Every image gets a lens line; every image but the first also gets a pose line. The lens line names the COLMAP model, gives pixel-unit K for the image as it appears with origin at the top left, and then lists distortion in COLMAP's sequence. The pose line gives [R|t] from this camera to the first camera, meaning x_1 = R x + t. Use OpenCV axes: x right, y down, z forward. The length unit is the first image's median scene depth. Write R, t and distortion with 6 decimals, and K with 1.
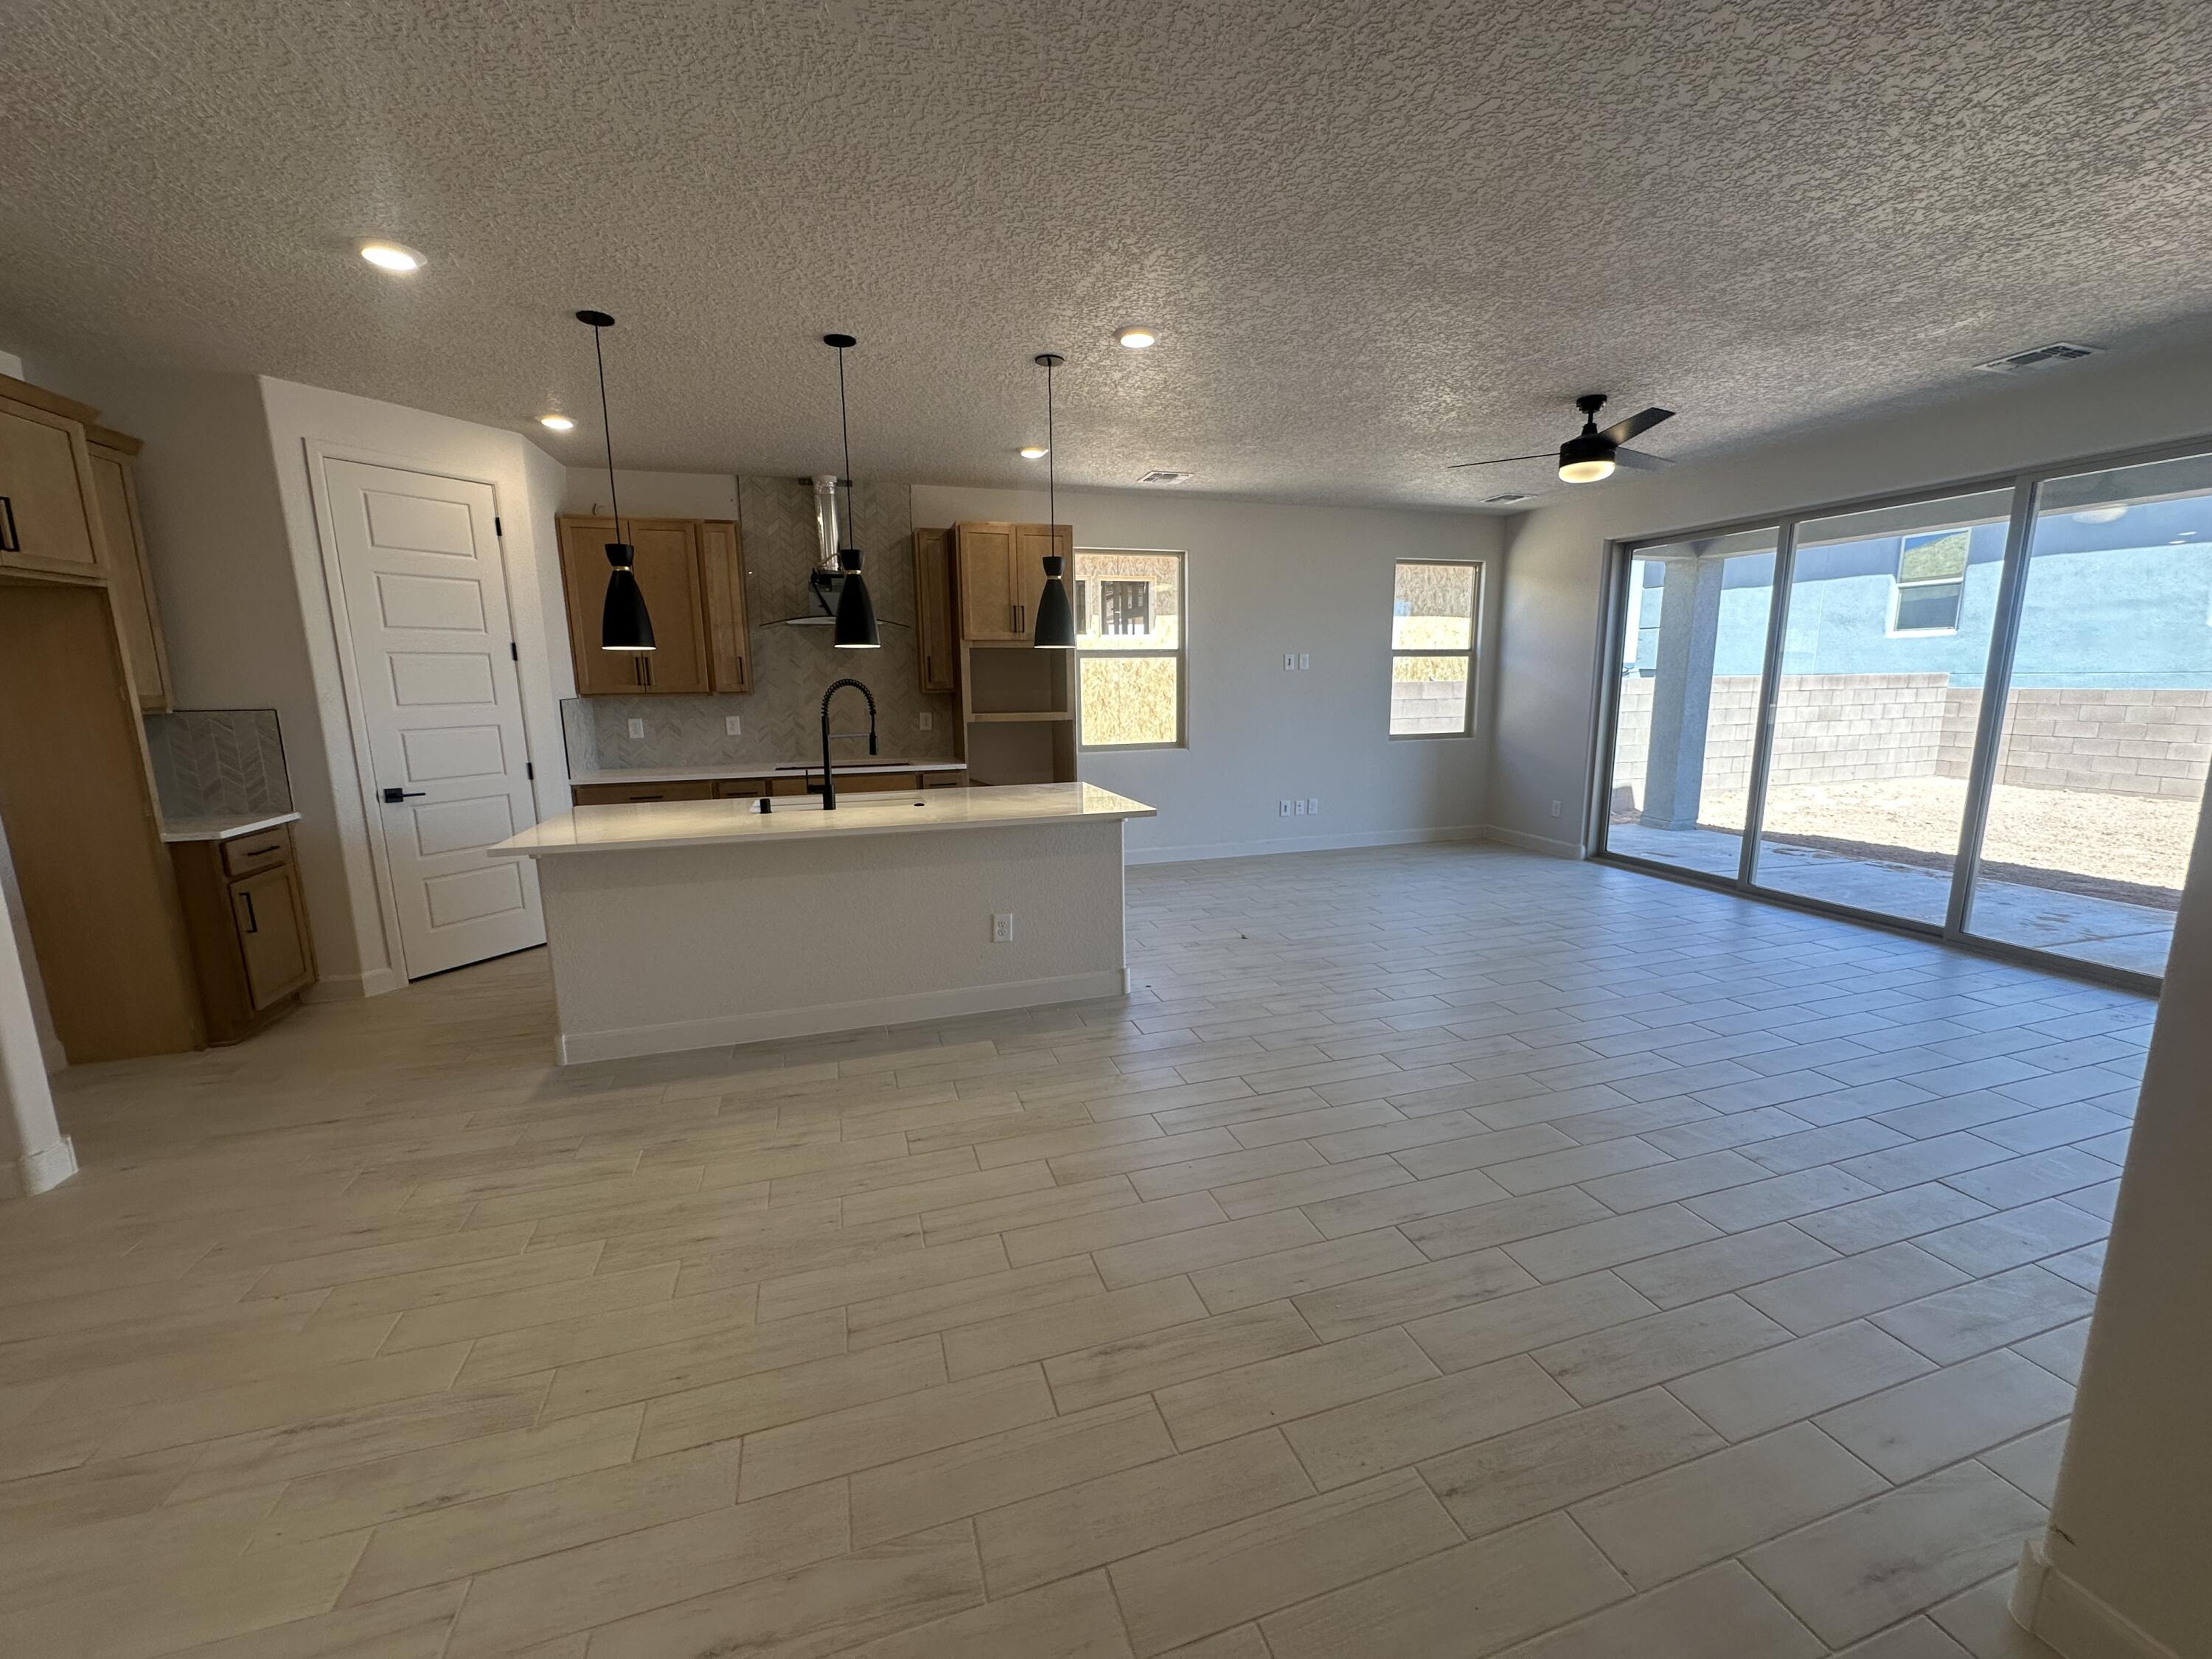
lens RADIAL K [[886.4, 0, 1107.1], [0, 886.4, 830.5], [0, 0, 1]] dist [-0.000622, 0.000228]
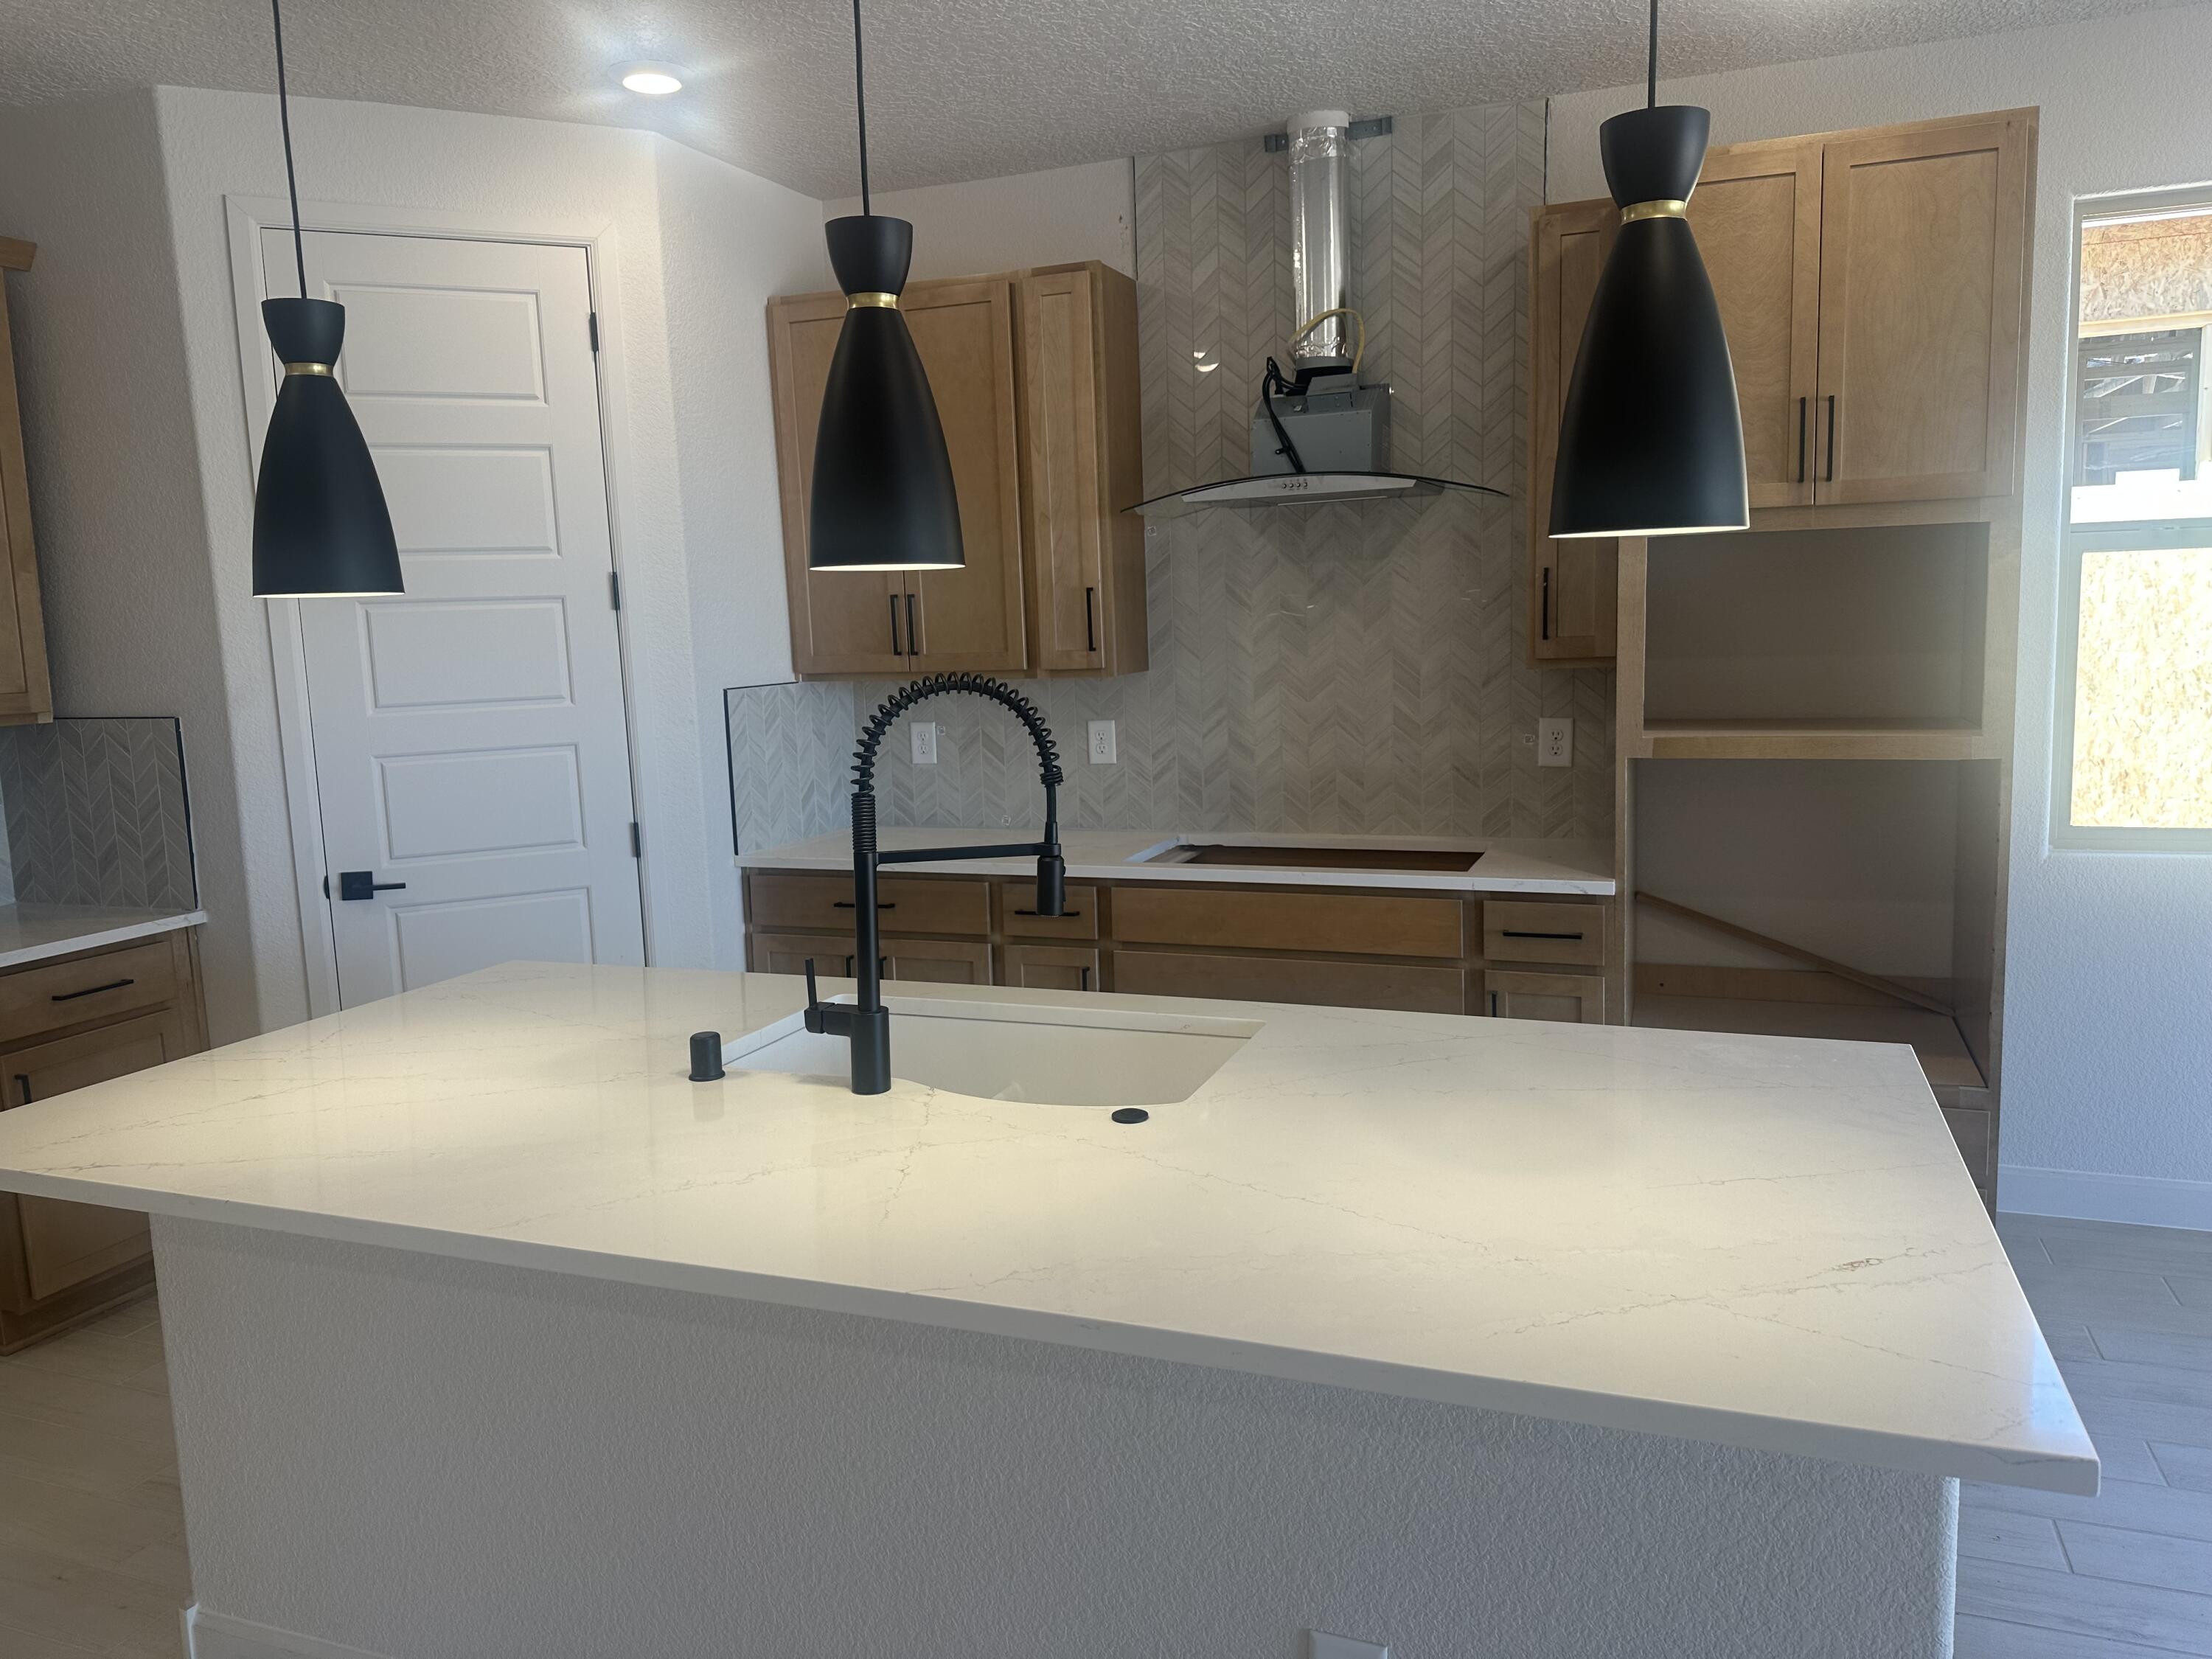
lens RADIAL K [[1553.6, 0, 1115.6], [0, 1553.6, 822.4], [0, 0, 1]] dist [0.063717, -0.056198]
pose [[0.786323, 0.068482, -0.614008, 0.058882], [-0.083183, 0.996524, 0.004617, -0.088432], [0.612190, 0.047444, 0.789286, 0.428338]]
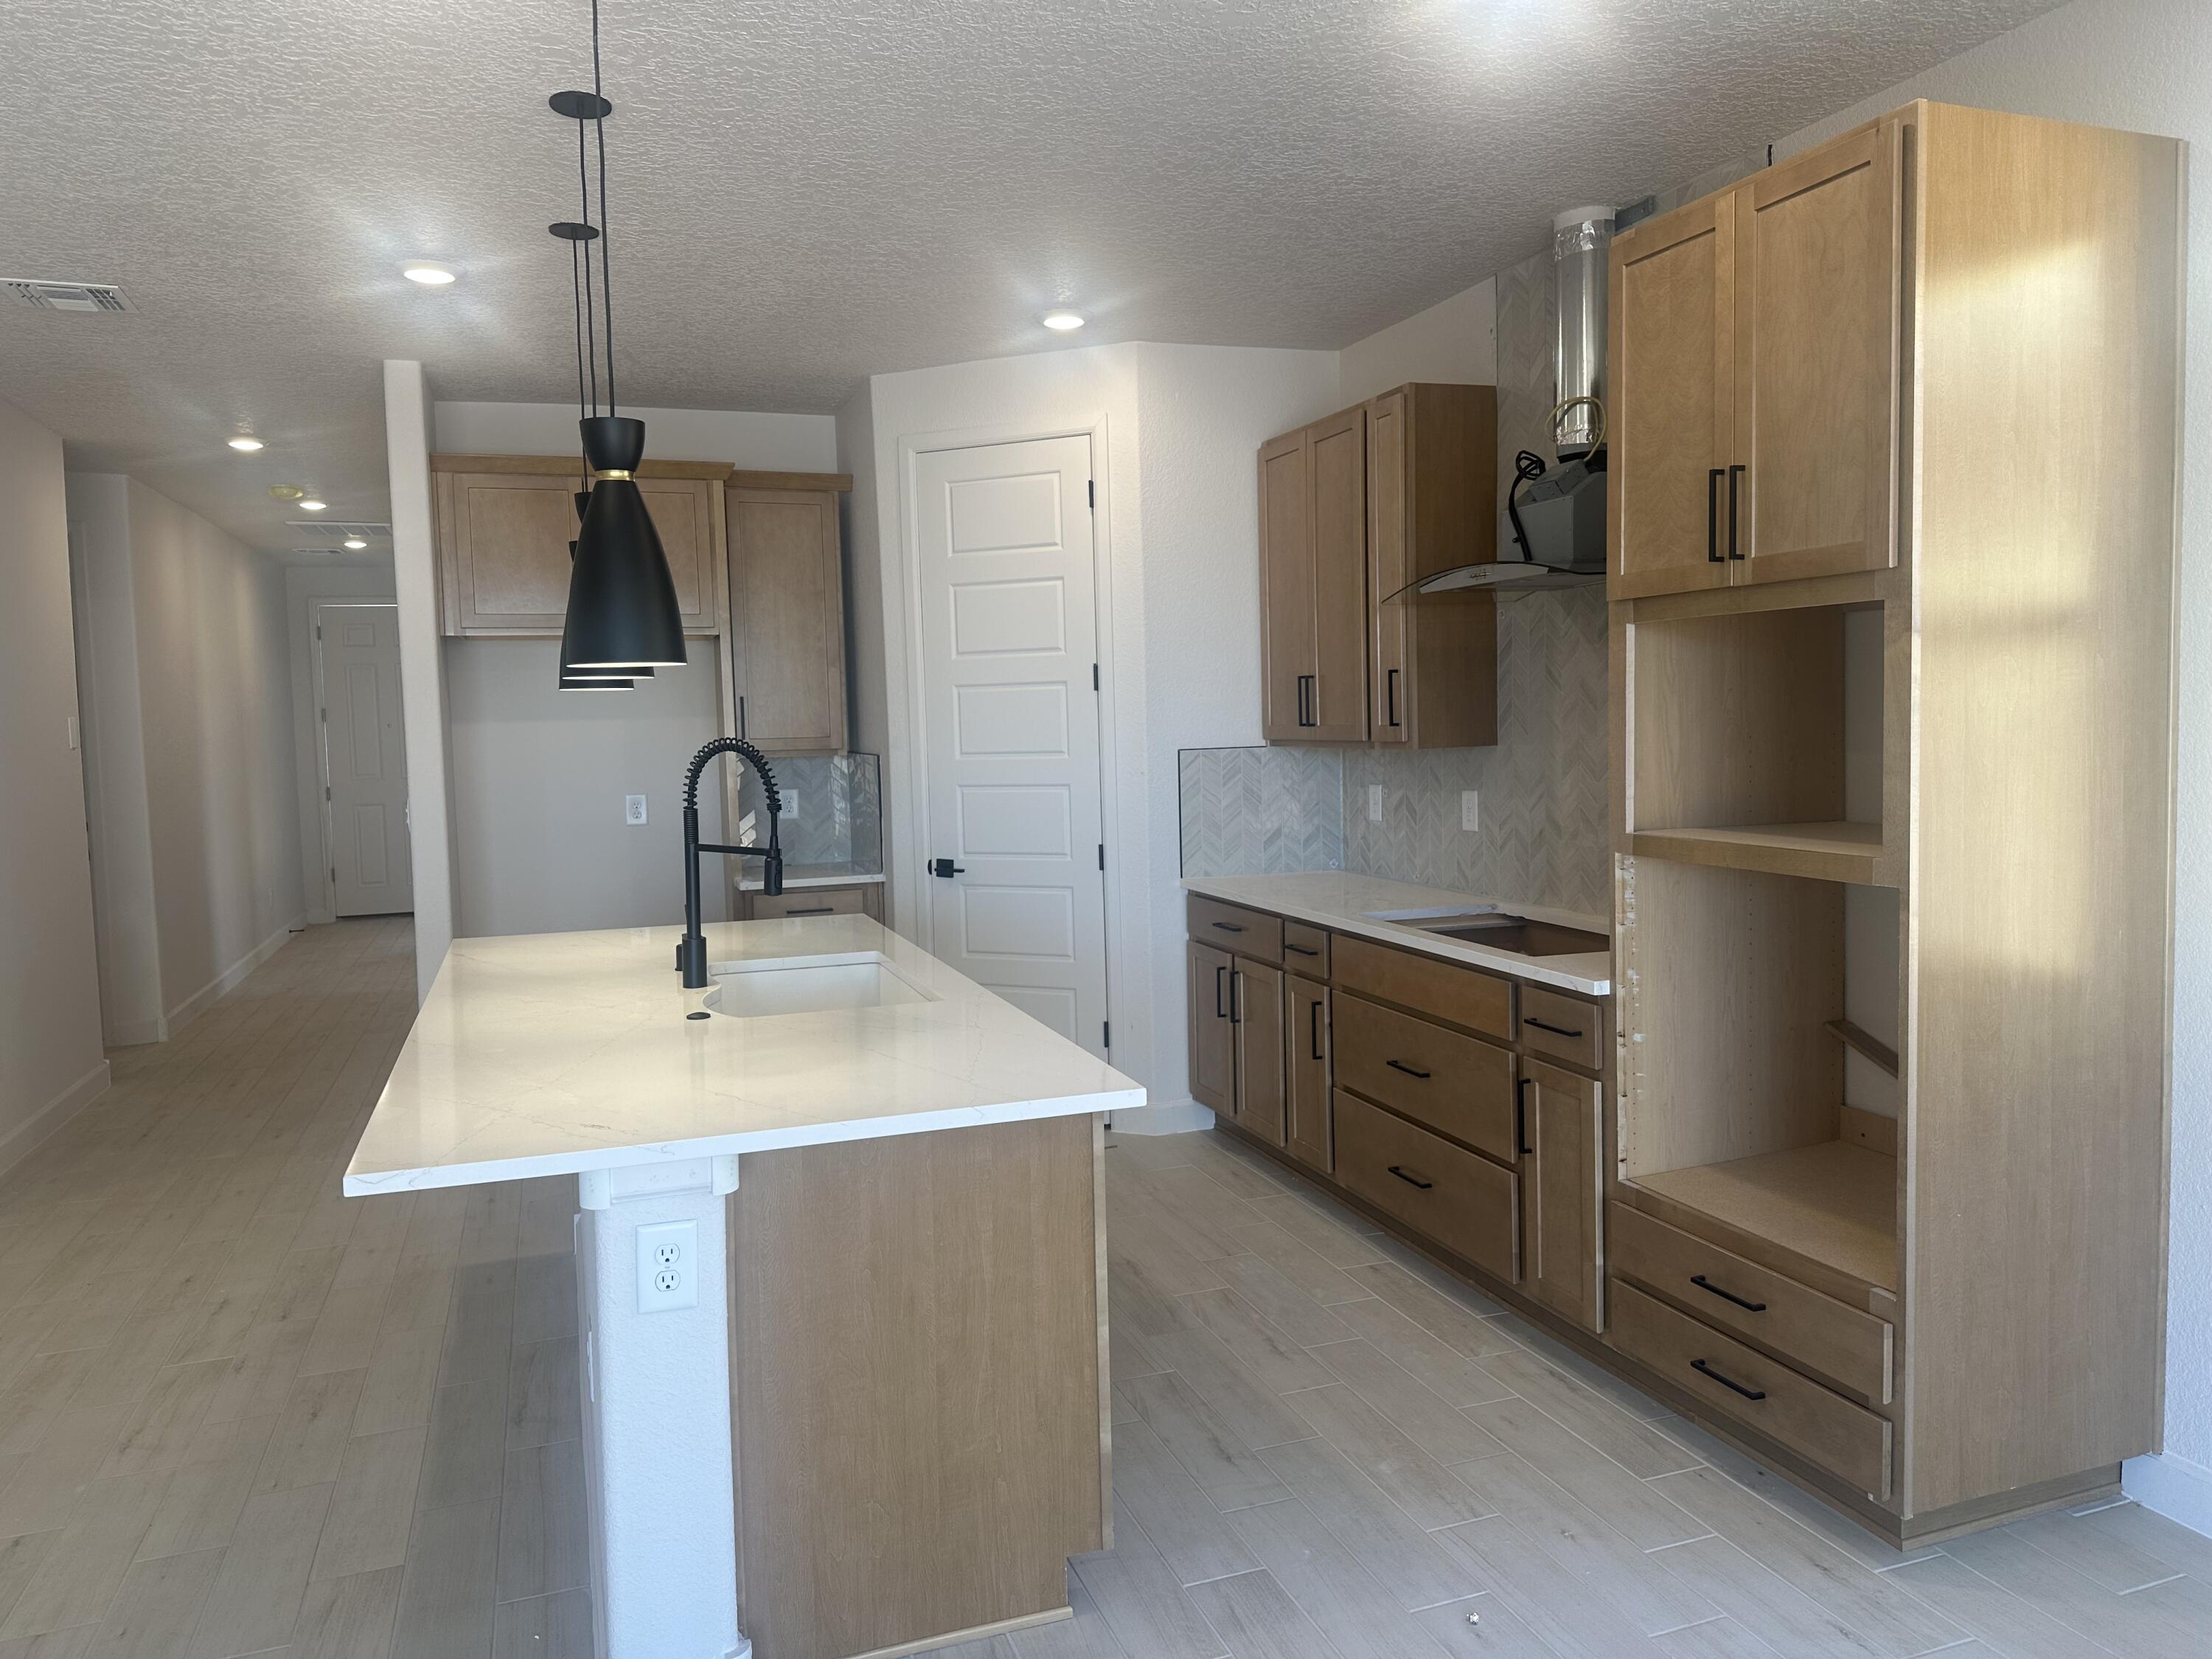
lens RADIAL K [[1553.6, 0, 1108.0], [0, 1553.6, 810.5], [0, 0, 1]] dist [0.063717, -0.056198]
pose [[0.030313, 0.073857, -0.996808, 0.415018], [-0.149242, 0.986422, 0.068549, -0.155546], [0.988336, 0.146687, 0.040924, 0.826247]]
